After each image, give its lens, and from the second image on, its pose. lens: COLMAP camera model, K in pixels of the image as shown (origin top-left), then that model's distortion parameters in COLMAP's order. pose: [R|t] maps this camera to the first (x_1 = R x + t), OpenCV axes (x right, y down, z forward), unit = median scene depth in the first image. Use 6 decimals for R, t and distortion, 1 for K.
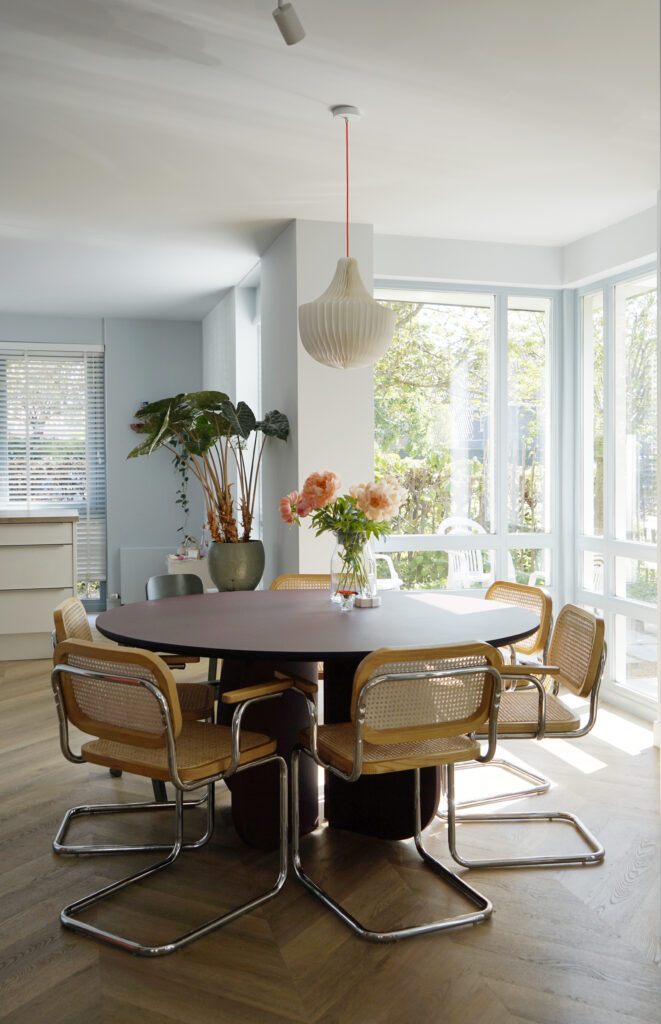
lens RADIAL K [[994.6, 0, 331.1], [0, 994.6, 479.1], [0, 0, 1]] dist [0.024379, 0.000000]
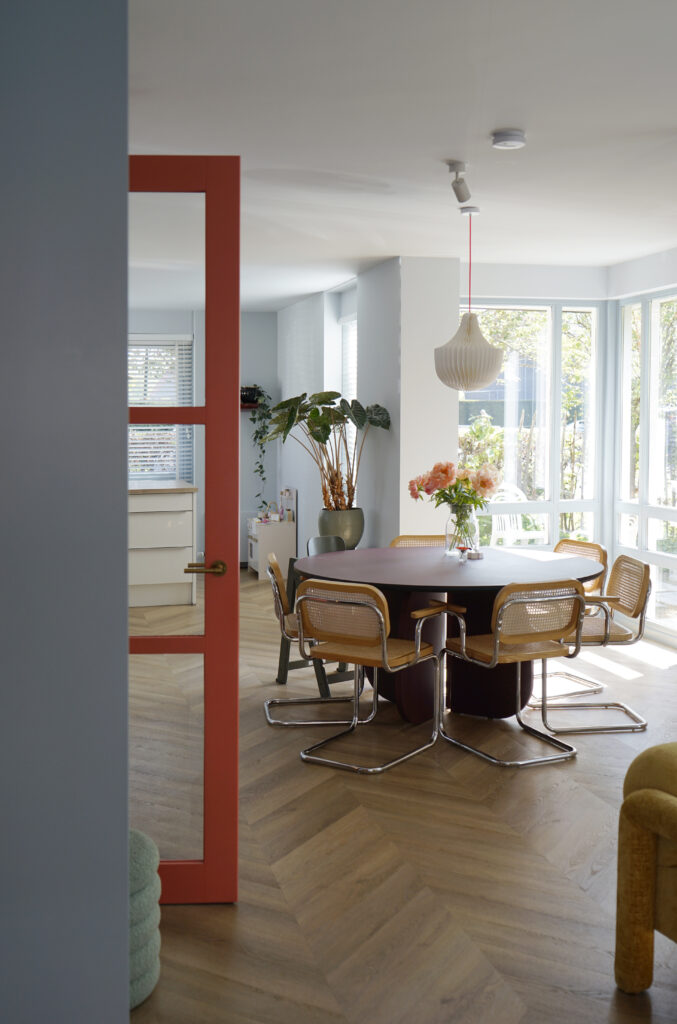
lens RADIAL K [[988.5, 0, 339.7], [0, 988.5, 509.2], [0, 0, 1]] dist [0.018281, 0.000000]
pose [[0.999916, -0.008813, -0.009514, -0.145337], [0.009470, 0.997400, 0.071438, -0.042712], [0.008860, -0.071522, 0.997400, -0.390204]]
